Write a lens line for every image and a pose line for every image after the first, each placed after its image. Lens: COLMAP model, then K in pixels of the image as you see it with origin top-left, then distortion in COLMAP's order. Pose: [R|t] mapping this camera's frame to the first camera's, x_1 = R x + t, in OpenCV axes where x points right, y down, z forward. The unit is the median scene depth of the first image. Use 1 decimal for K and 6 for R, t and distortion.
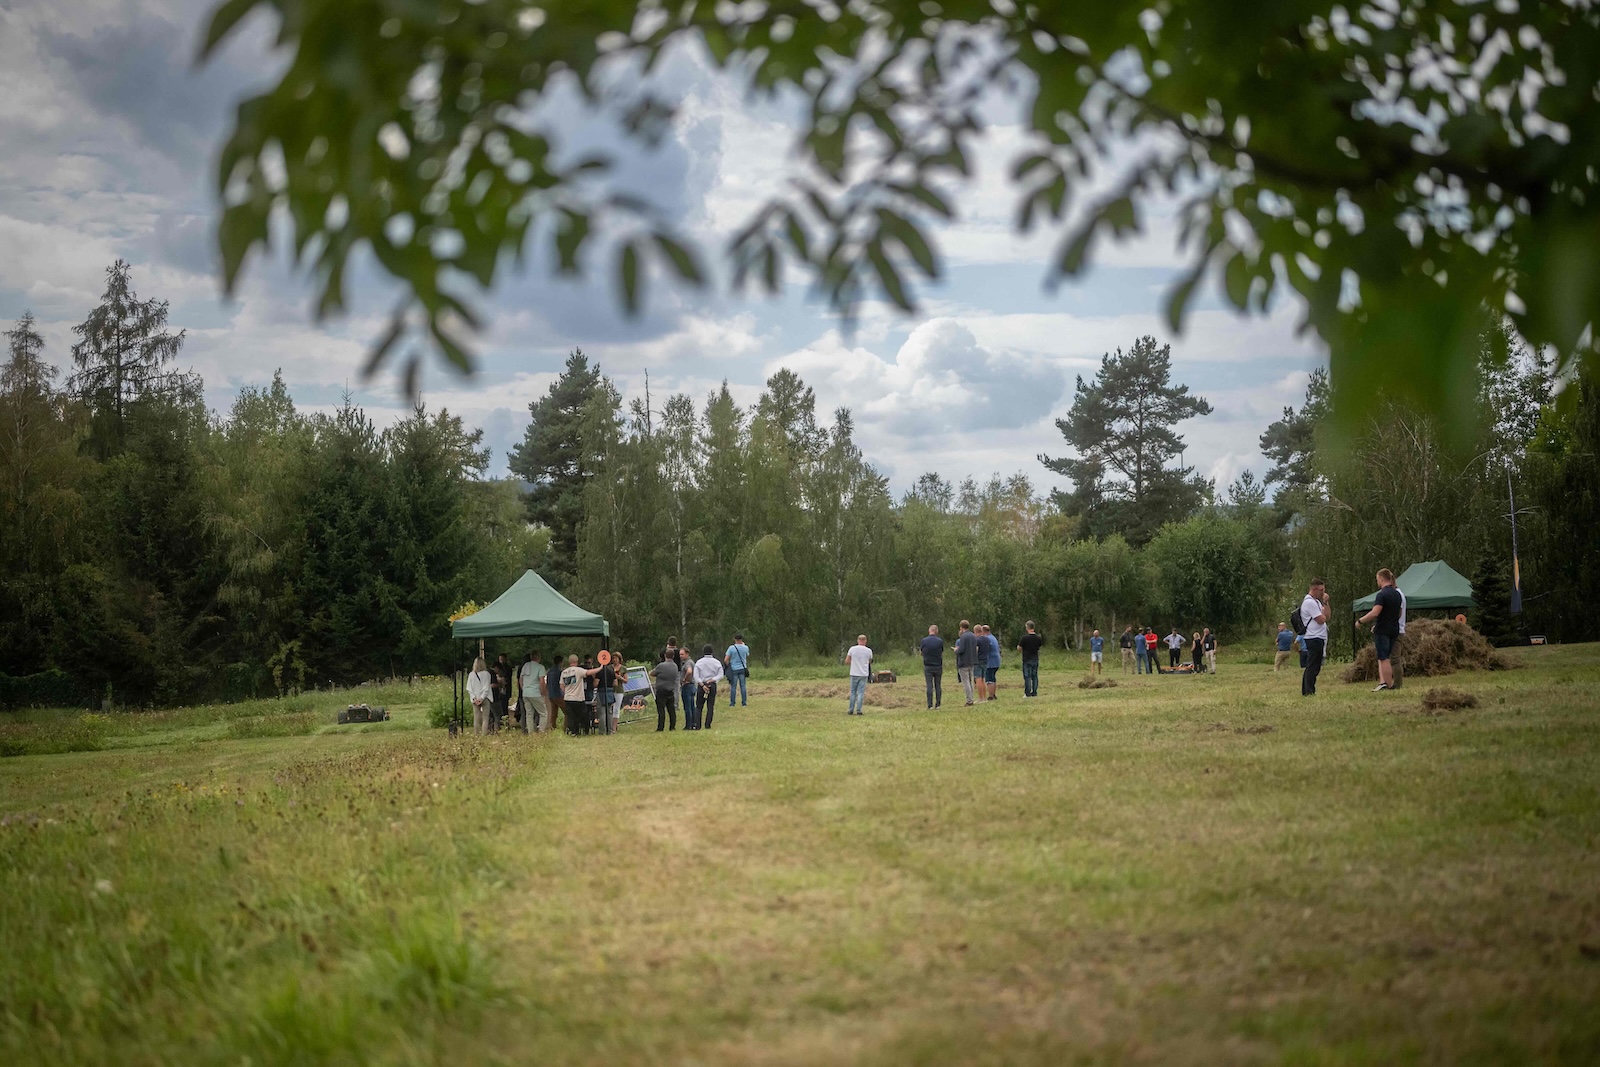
lens RADIAL K [[2338.3, 0, 792.5], [0, 2338.3, 567.8], [0, 0, 1]] dist [-0.004028, 0.018627]
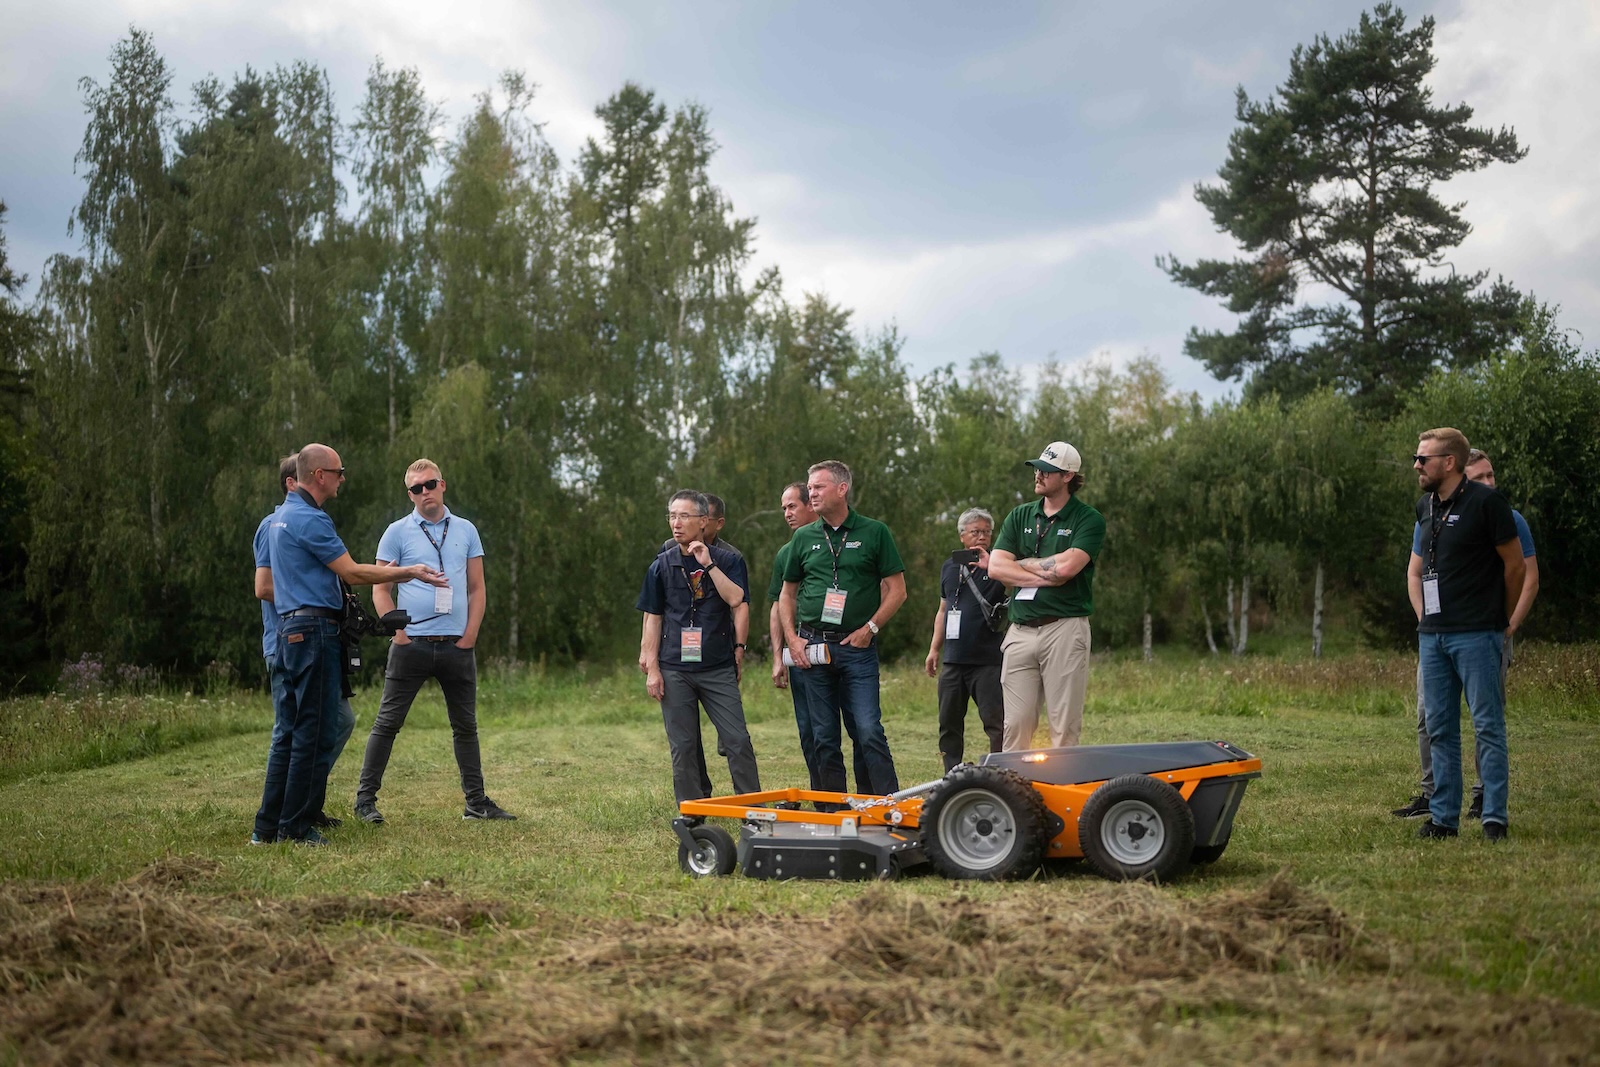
lens RADIAL K [[2338.3, 0, 792.5], [0, 2338.3, 567.8], [0, 0, 1]] dist [-0.004028, 0.018627]
pose [[0.996791, -0.003545, -0.079969, 0.068442], [0.002806, 0.999952, -0.009347, 0.021013], [0.079999, 0.009092, 0.996753, 0.513339]]
